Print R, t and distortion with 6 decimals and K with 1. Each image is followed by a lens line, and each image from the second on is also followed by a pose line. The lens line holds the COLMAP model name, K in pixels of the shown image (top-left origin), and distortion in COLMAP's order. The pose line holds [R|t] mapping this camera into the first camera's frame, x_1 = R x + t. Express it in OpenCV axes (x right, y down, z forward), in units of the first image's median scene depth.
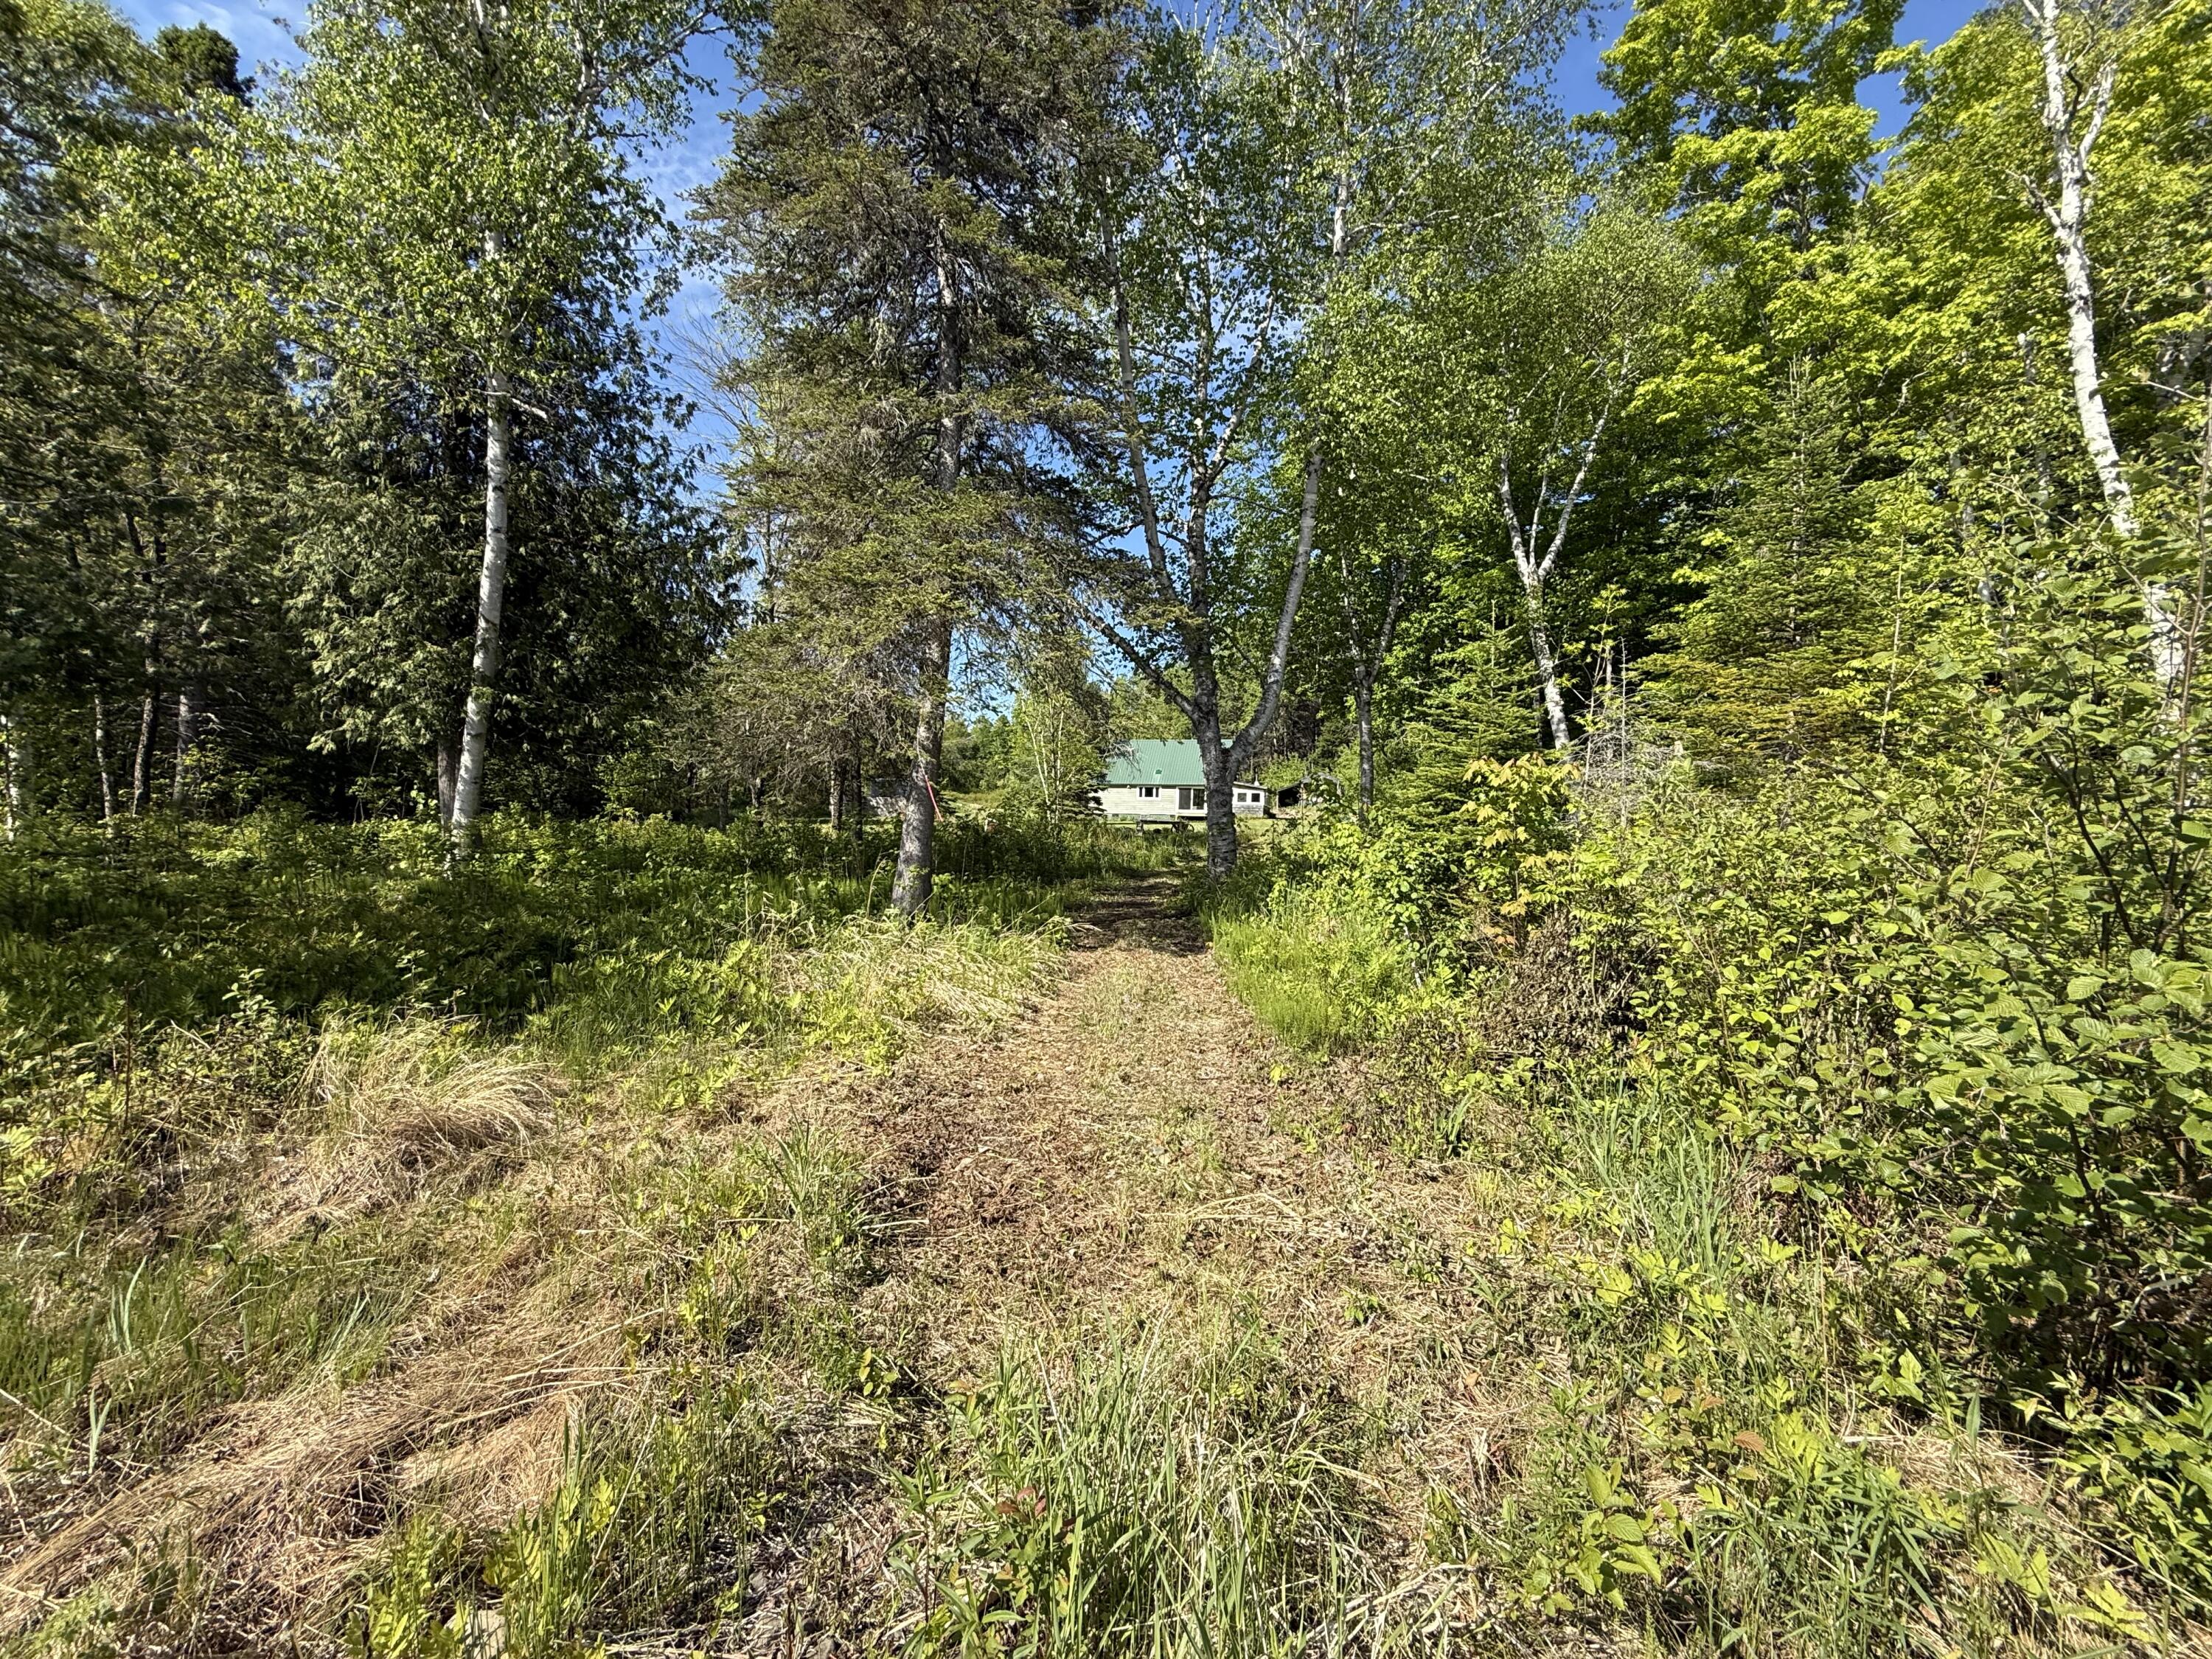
lens RADIAL K [[881.1, 0, 1102.9], [0, 881.1, 838.1], [0, 0, 1]] dist [-0.001581, 0.000164]
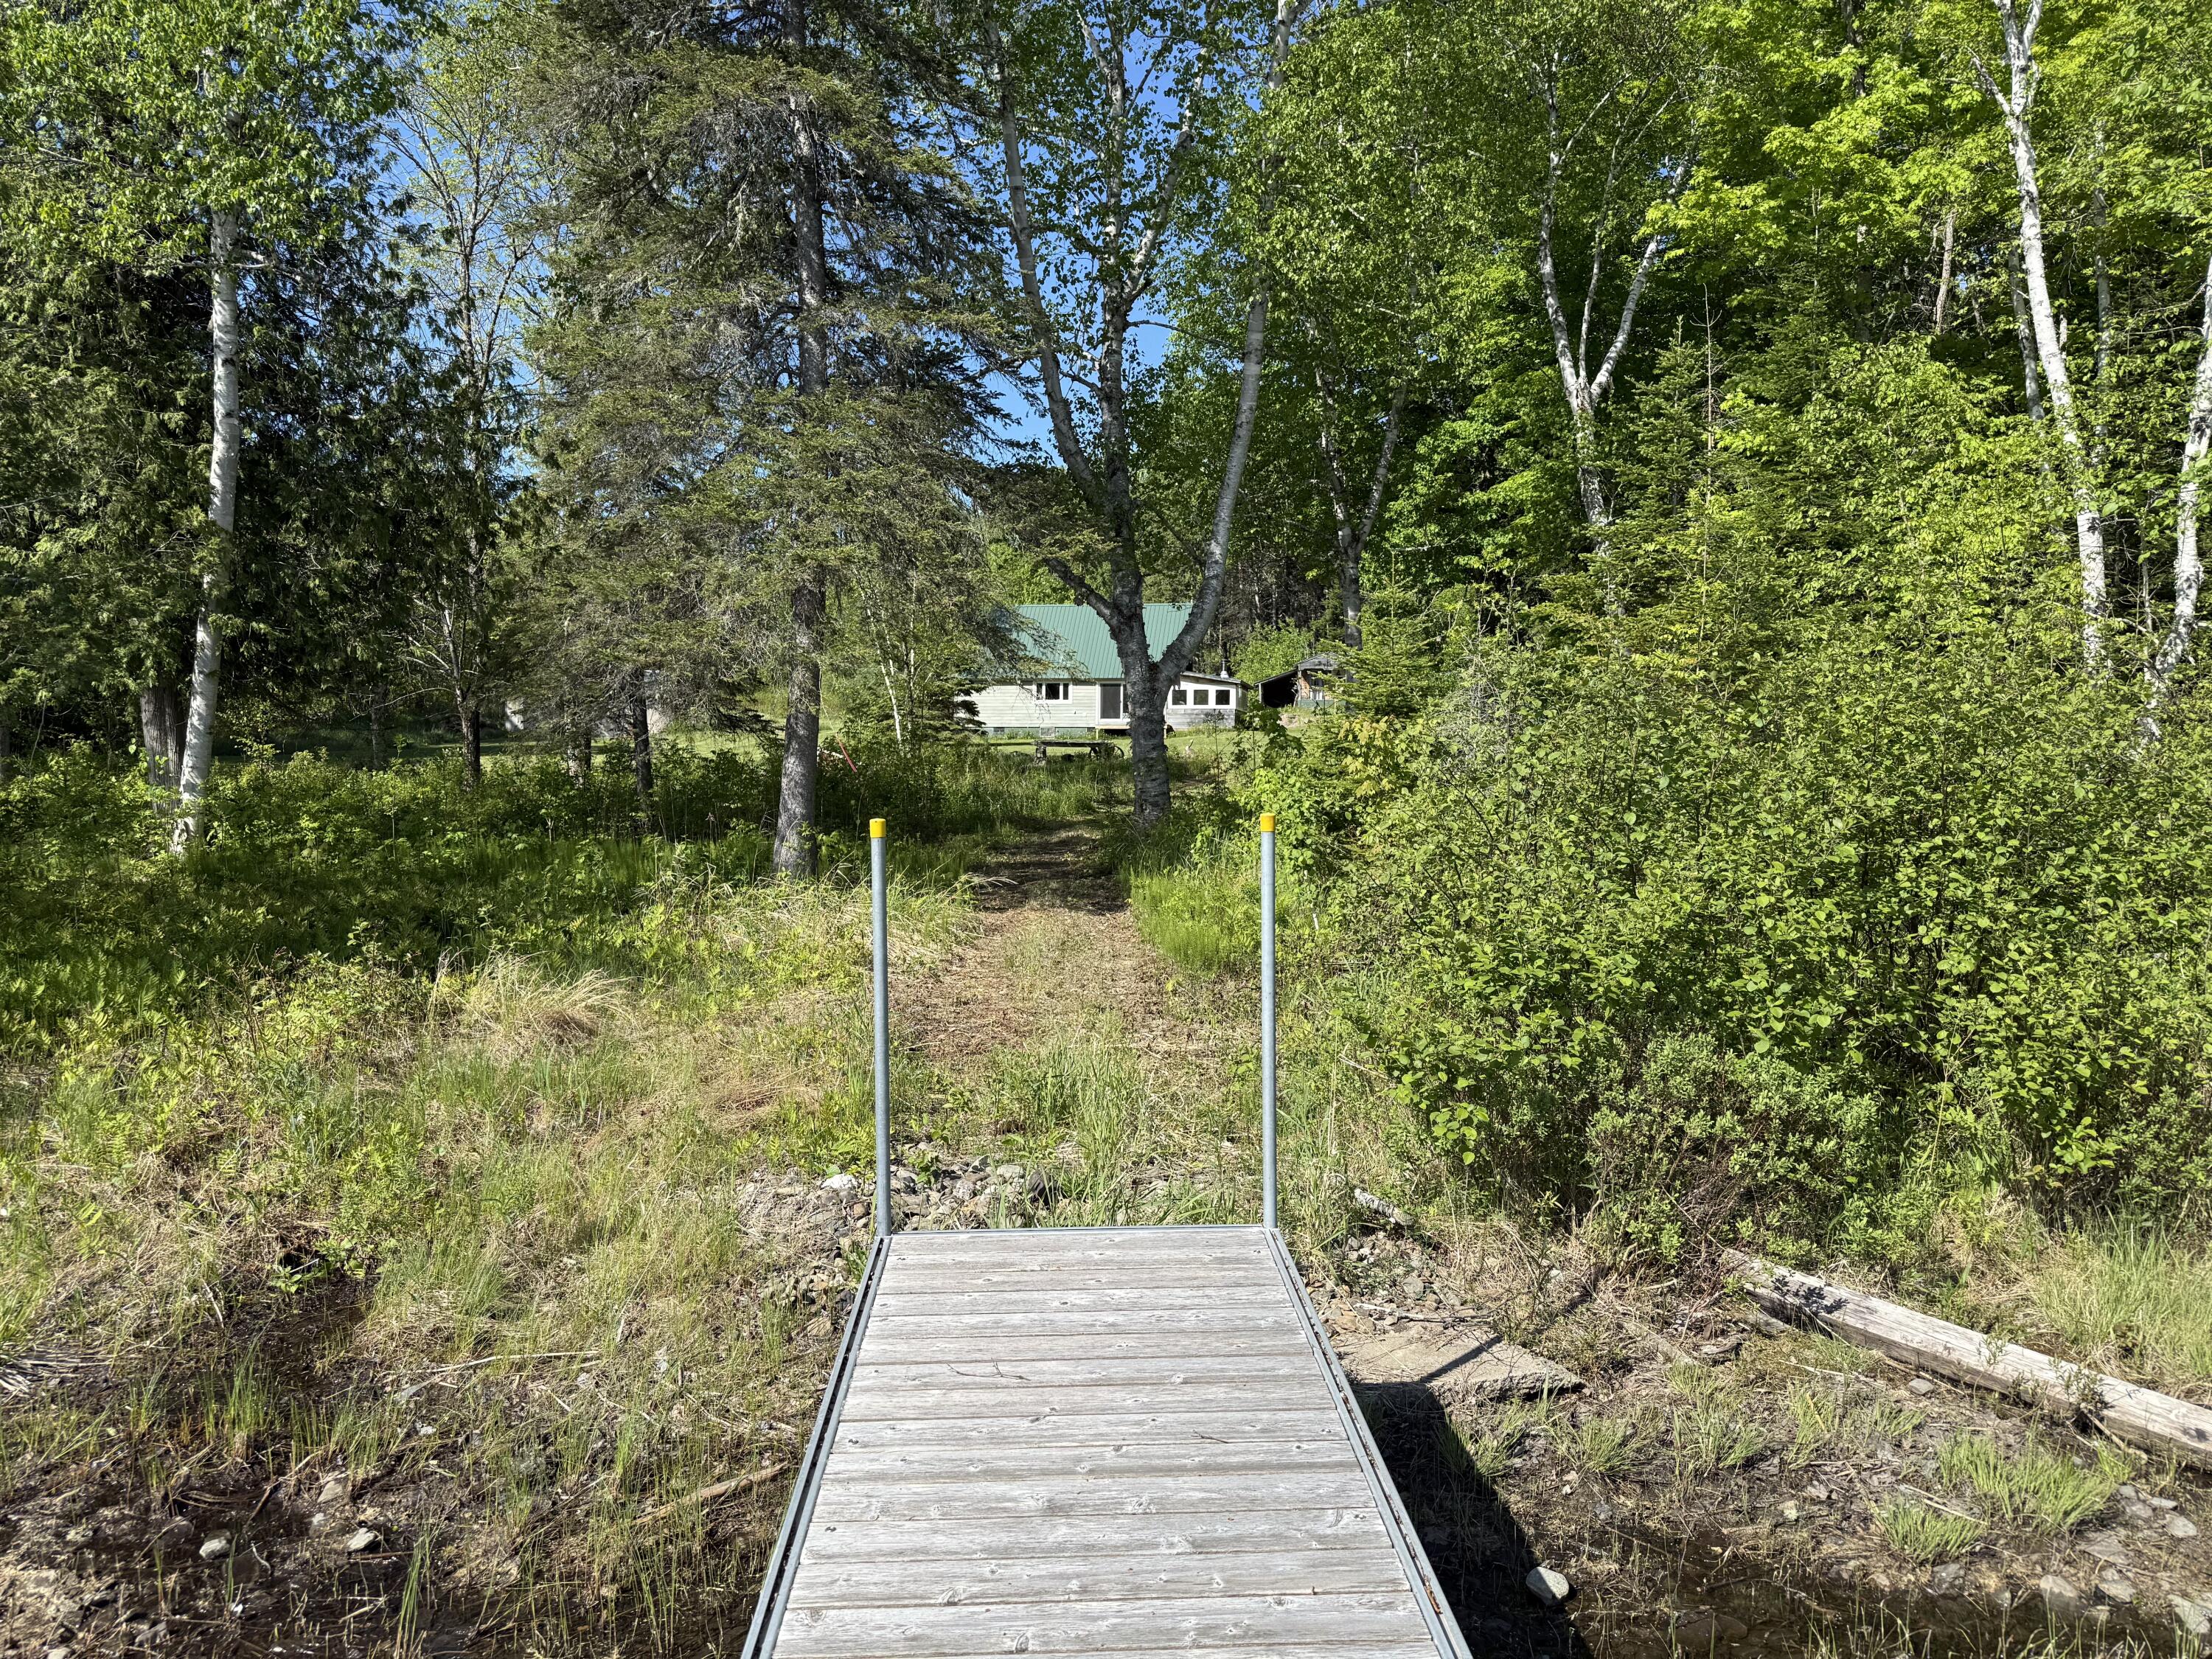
lens RADIAL K [[1549.3, 0, 1105.6], [0, 1549.3, 849.4], [0, 0, 1]] dist [0.002888, -0.013218]
pose [[0.995992, -0.027836, 0.085006, -0.023132], [0.022912, 0.998033, 0.058354, -0.016763], [-0.086463, -0.056172, 0.994670, -0.353887]]
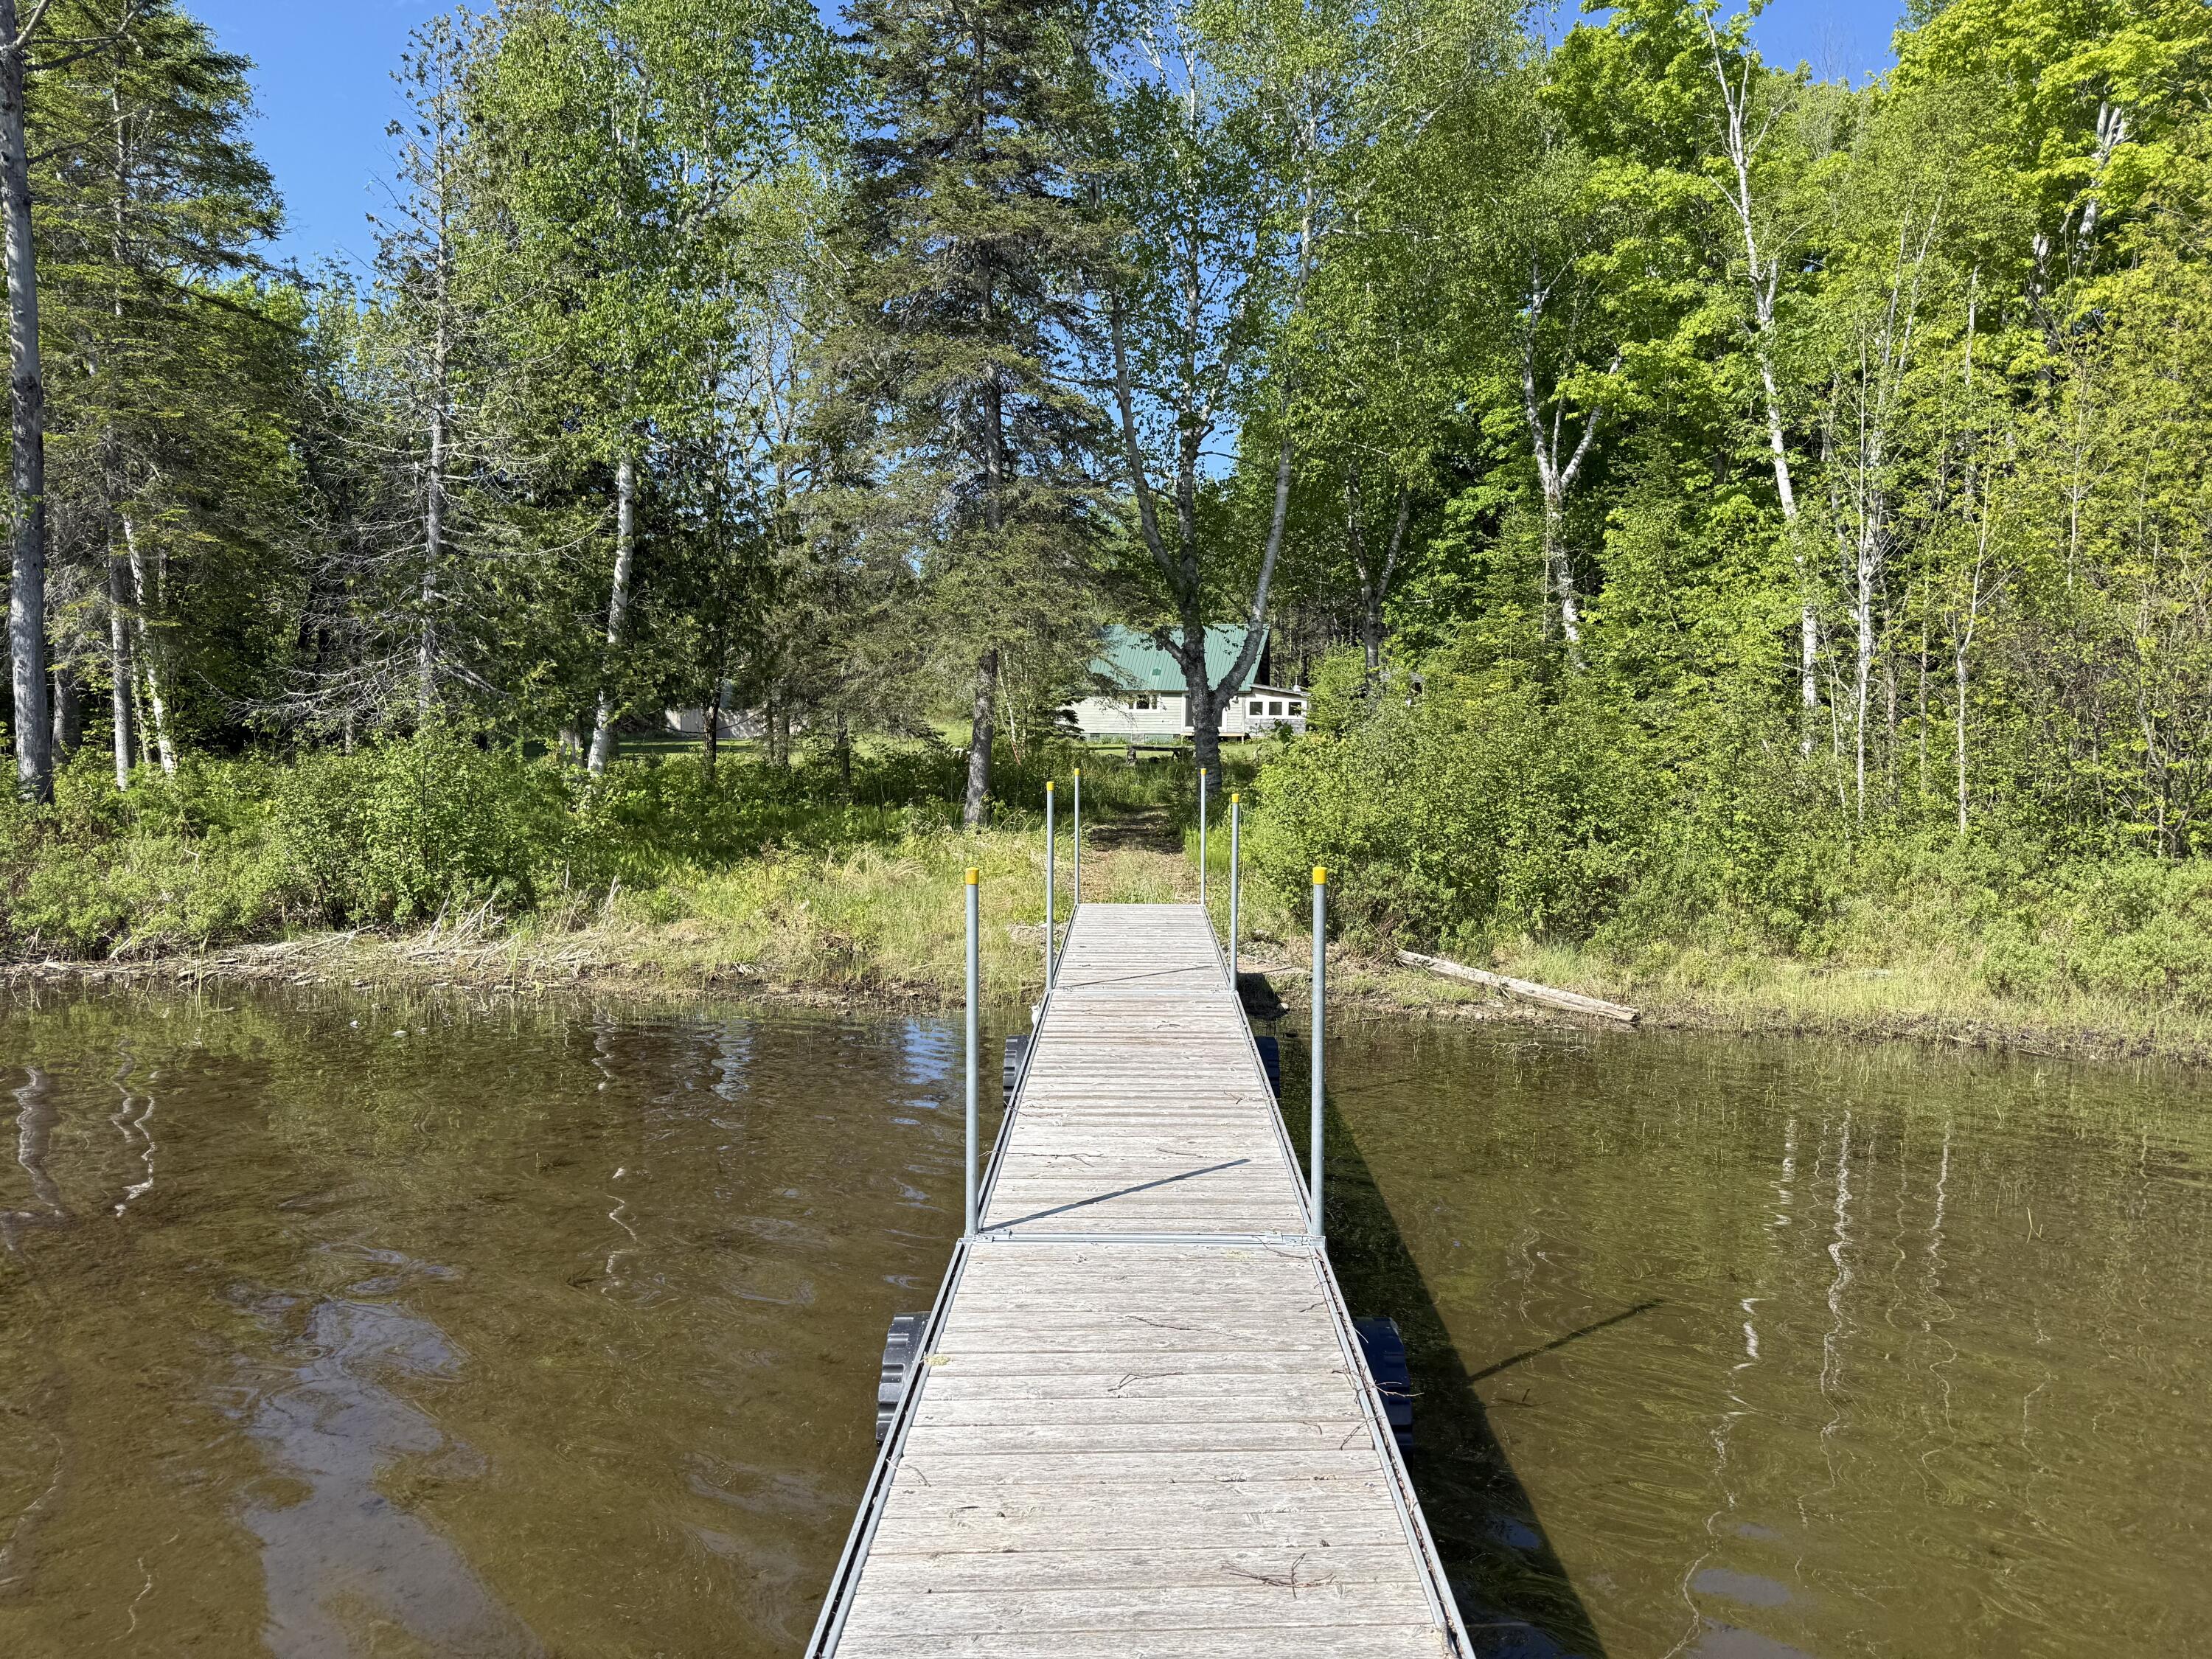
lens RADIAL K [[1549.3, 0, 1096.0], [0, 1549.3, 834.7], [0, 0, 1]] dist [0.002888, -0.013218]
pose [[0.999714, -0.010788, 0.021344, -0.048602], [0.009830, 0.998960, 0.044517, -0.008668], [-0.021802, -0.044295, 0.998781, -0.934961]]
